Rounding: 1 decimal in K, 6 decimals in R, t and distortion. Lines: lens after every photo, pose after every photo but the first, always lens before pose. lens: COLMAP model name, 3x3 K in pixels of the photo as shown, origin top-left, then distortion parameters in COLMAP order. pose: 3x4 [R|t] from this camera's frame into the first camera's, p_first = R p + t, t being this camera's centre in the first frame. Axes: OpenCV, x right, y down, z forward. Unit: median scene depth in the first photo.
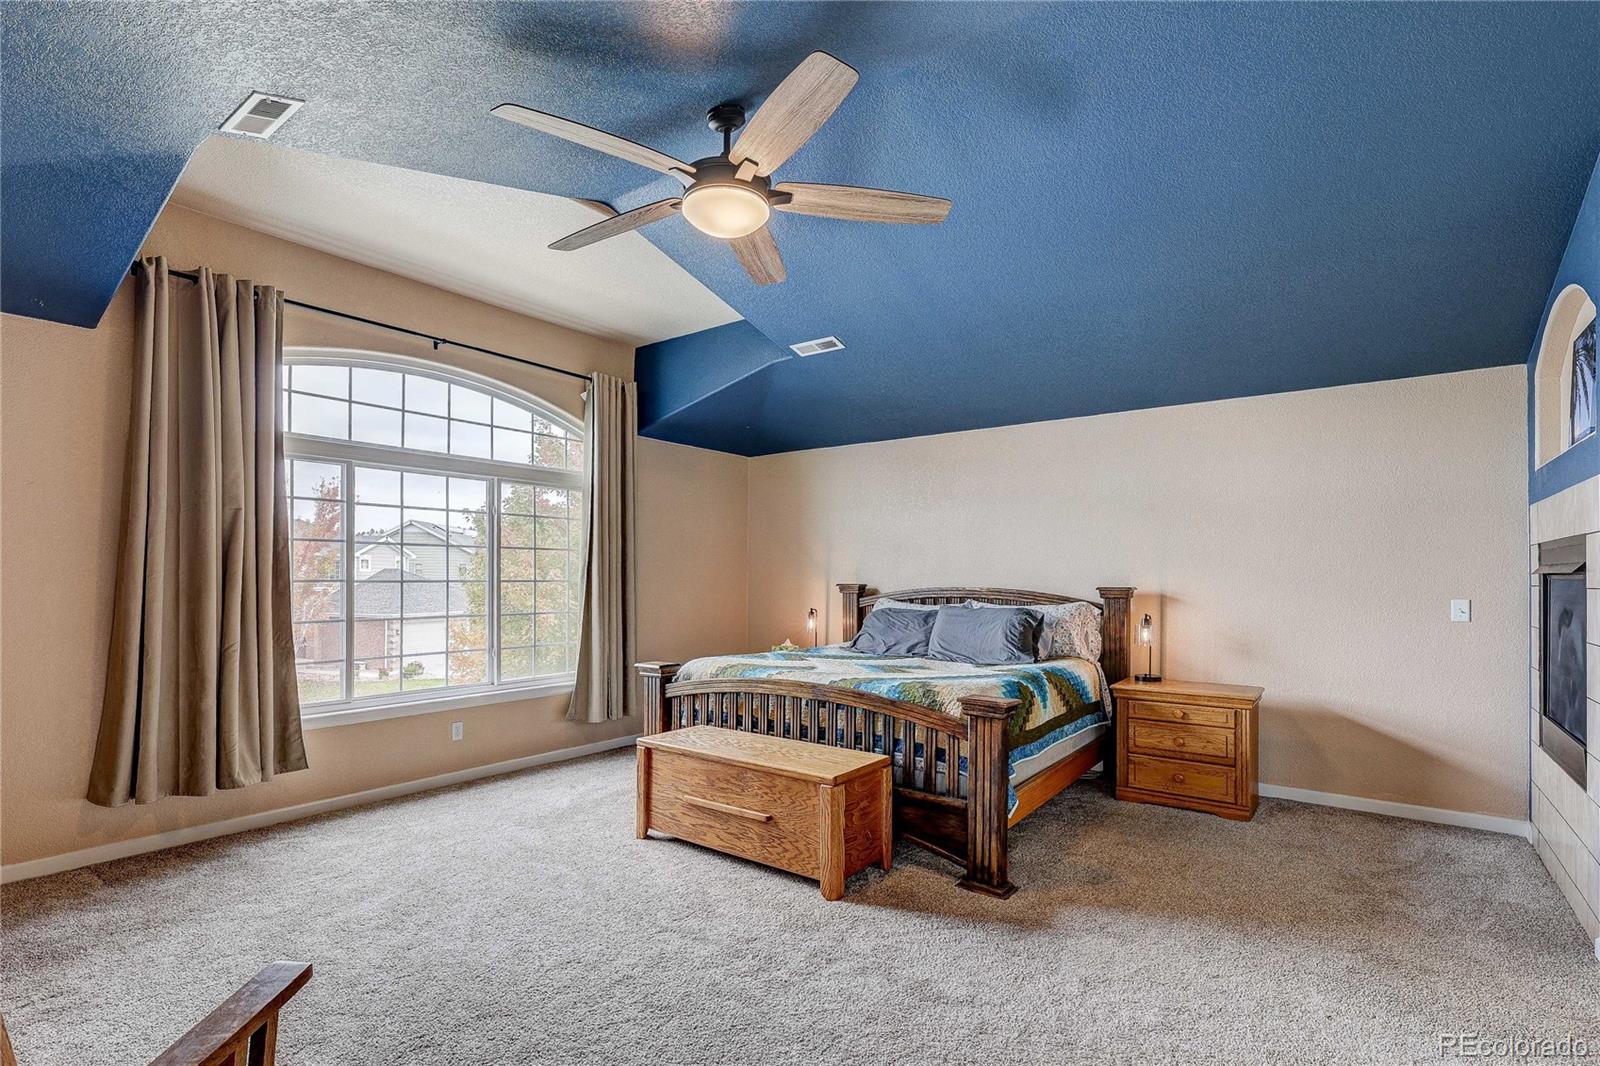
lens RADIAL K [[750.4, 0, 782.0], [0, 750.4, 573.9], [0, 0, 1]] dist [-0.000107, 0.001028]
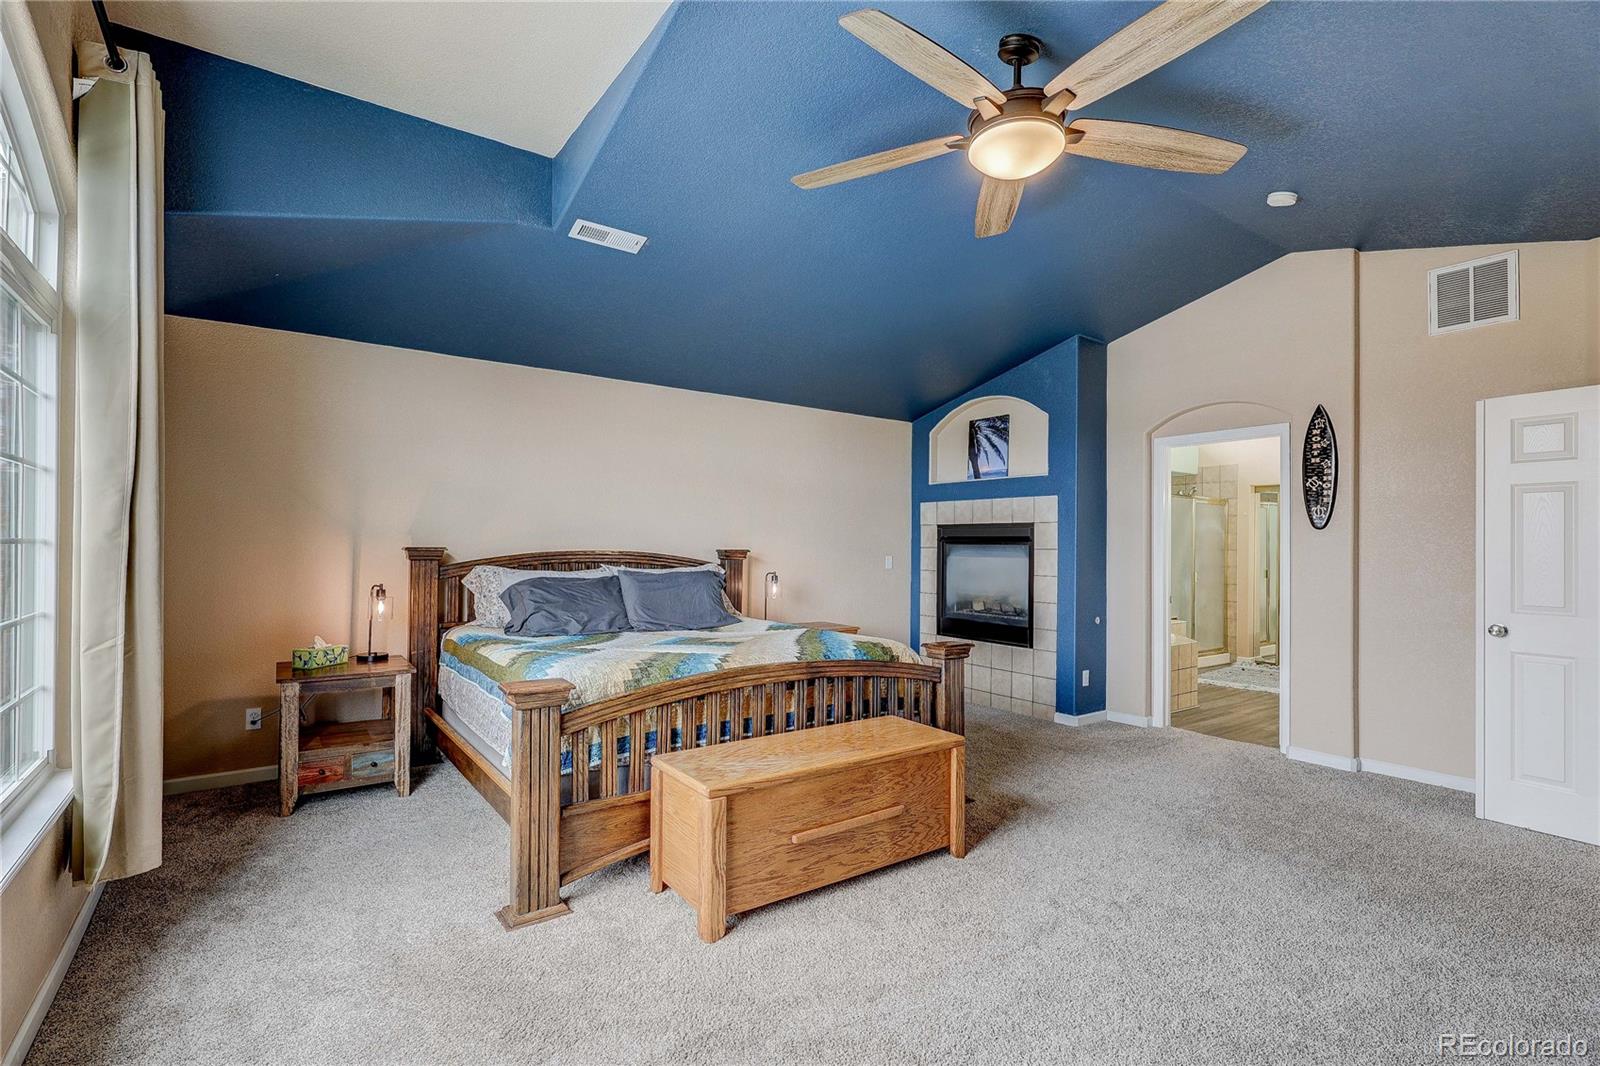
lens RADIAL K [[750.4, 0, 795.6], [0, 750.4, 543.3], [0, 0, 1]] dist [-0.000107, 0.001028]
pose [[0.292121, 0.000574, 0.956381, -0.870701], [-0.012986, 0.999910, 0.003366, 0.004097], [-0.956293, -0.013403, 0.292102, 0.816894]]
